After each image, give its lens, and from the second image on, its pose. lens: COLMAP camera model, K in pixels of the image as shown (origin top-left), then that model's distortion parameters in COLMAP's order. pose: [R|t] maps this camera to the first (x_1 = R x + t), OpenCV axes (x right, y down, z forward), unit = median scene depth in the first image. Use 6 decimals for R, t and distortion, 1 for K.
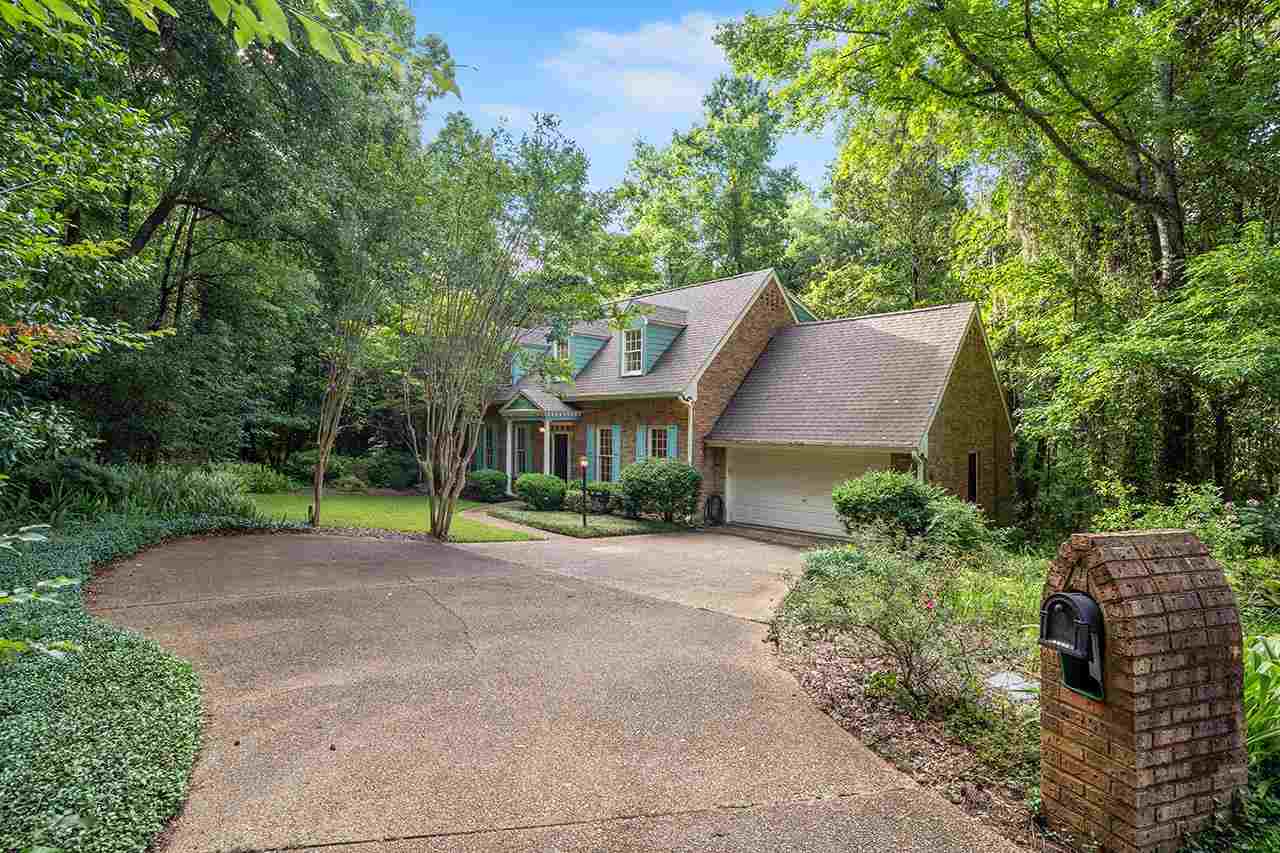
lens RADIAL K [[635.1, 0, 635.9], [0, 635.1, 429.2], [0, 0, 1]] dist [-0.046473, 0.011076]
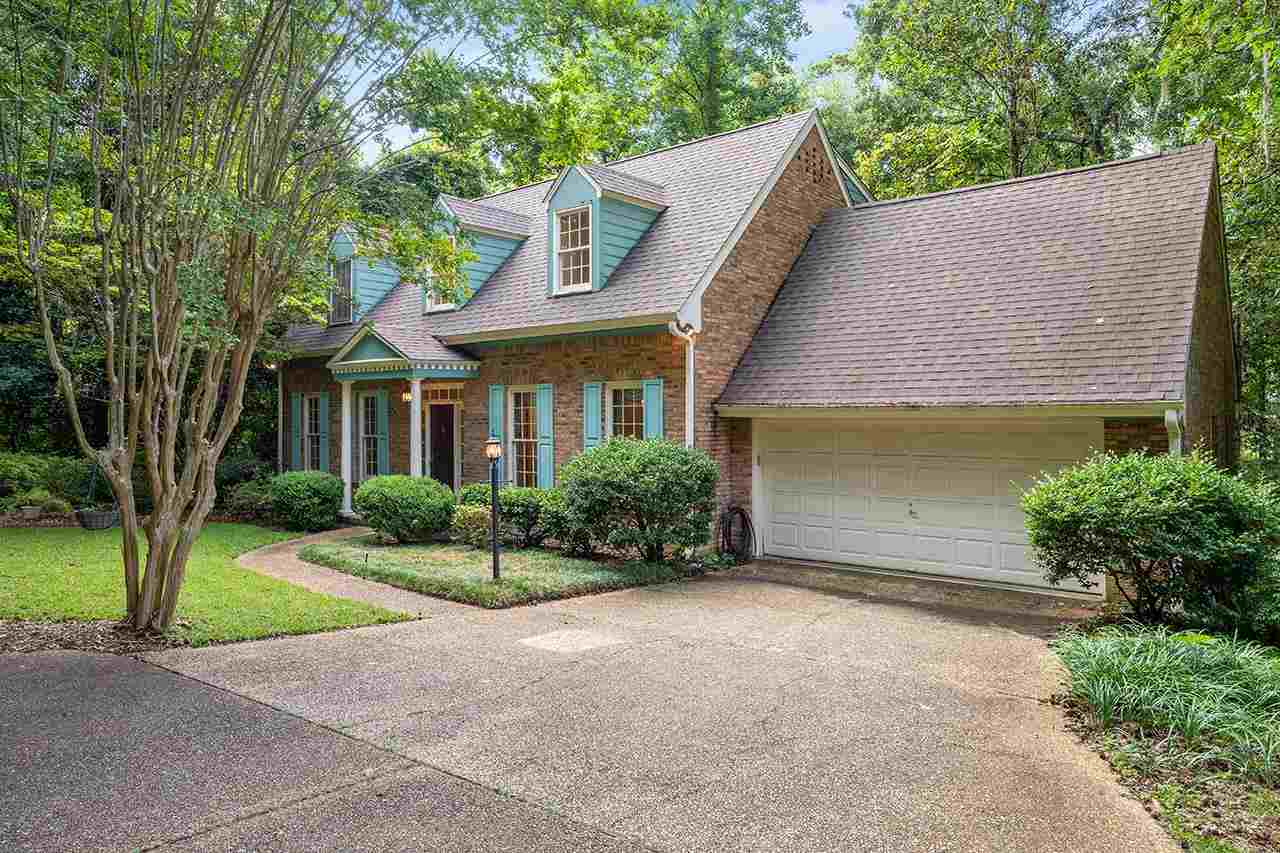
lens RADIAL K [[829.1, 0, 633.0], [0, 829.1, 405.5], [0, 0, 1]] dist [0.004282, 0.003829]
pose [[0.993181, -0.013423, 0.115811, -0.039186], [0.014861, 0.999823, -0.011564, 0.022532], [-0.115635, 0.013206, 0.993204, 0.283658]]
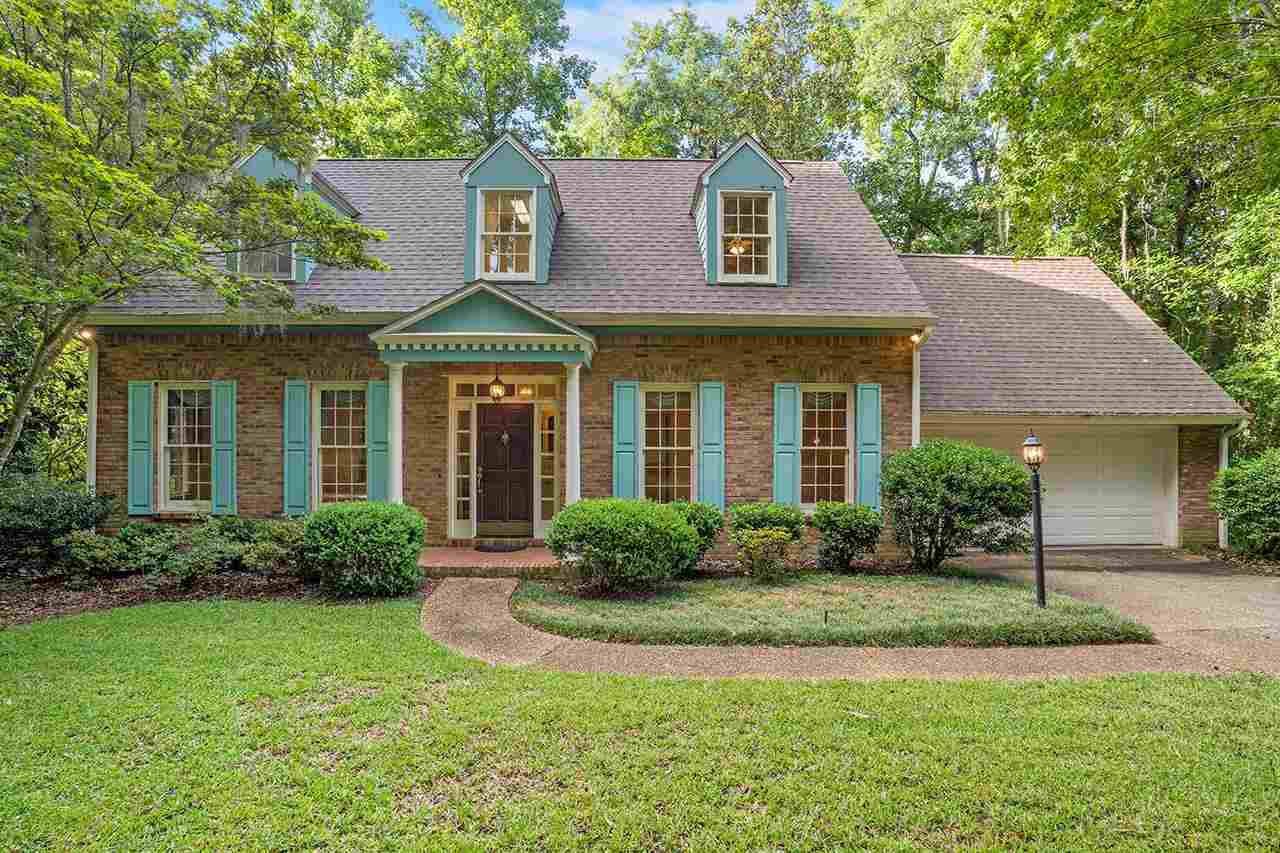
lens RADIAL K [[635.1, 0, 645.3], [0, 635.1, 429.1], [0, 0, 1]] dist [-0.046473, 0.011076]
pose [[0.673835, 0.000182, 0.738882, -0.429672], [0.005414, 0.999972, -0.005184, 0.031863], [-0.738862, 0.007494, 0.673815, 0.735683]]
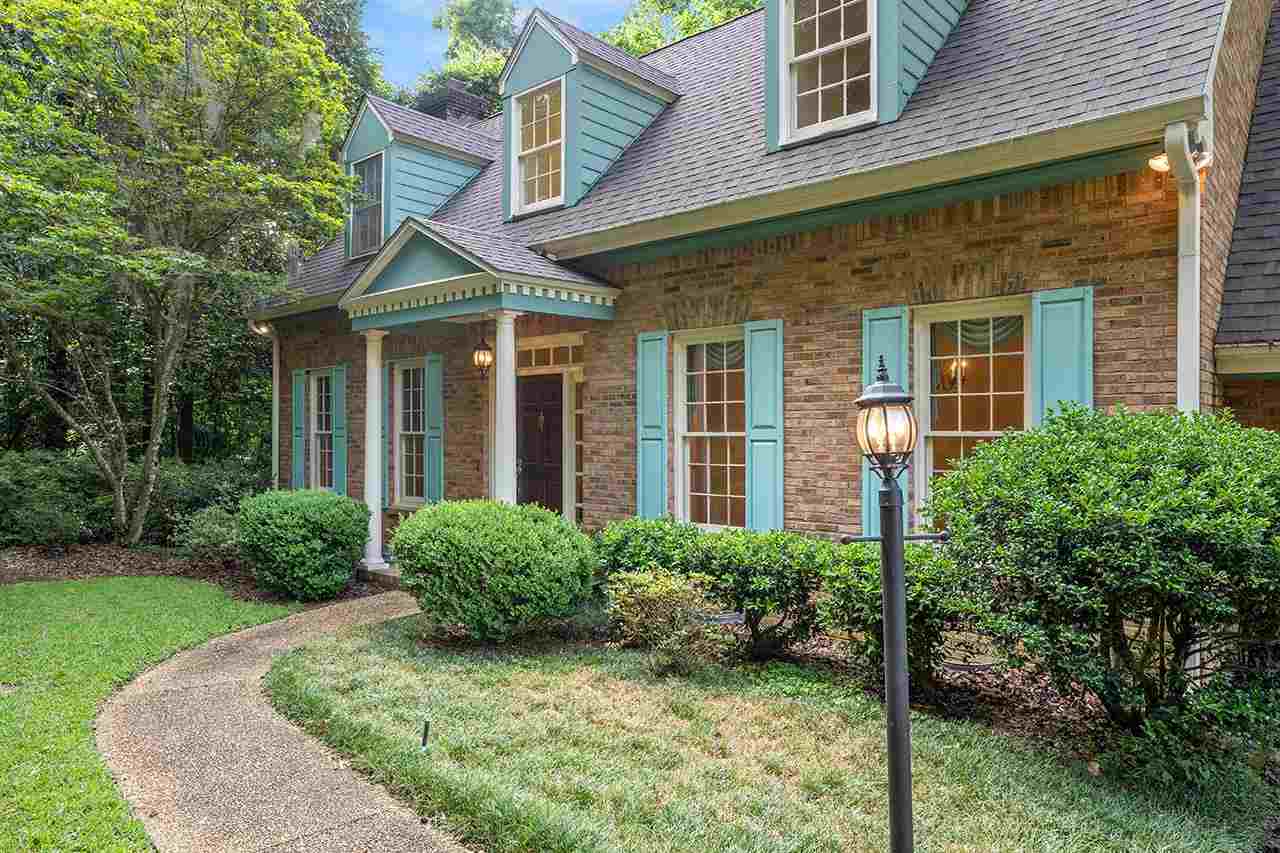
lens RADIAL K [[829.1, 0, 636.1], [0, 829.1, 422.4], [0, 0, 1]] dist [0.004282, 0.003829]
pose [[0.995952, -0.009034, 0.089436, -0.122560], [0.010185, 0.999871, -0.012424, 0.043338], [-0.089312, 0.013285, 0.995915, 0.661783]]
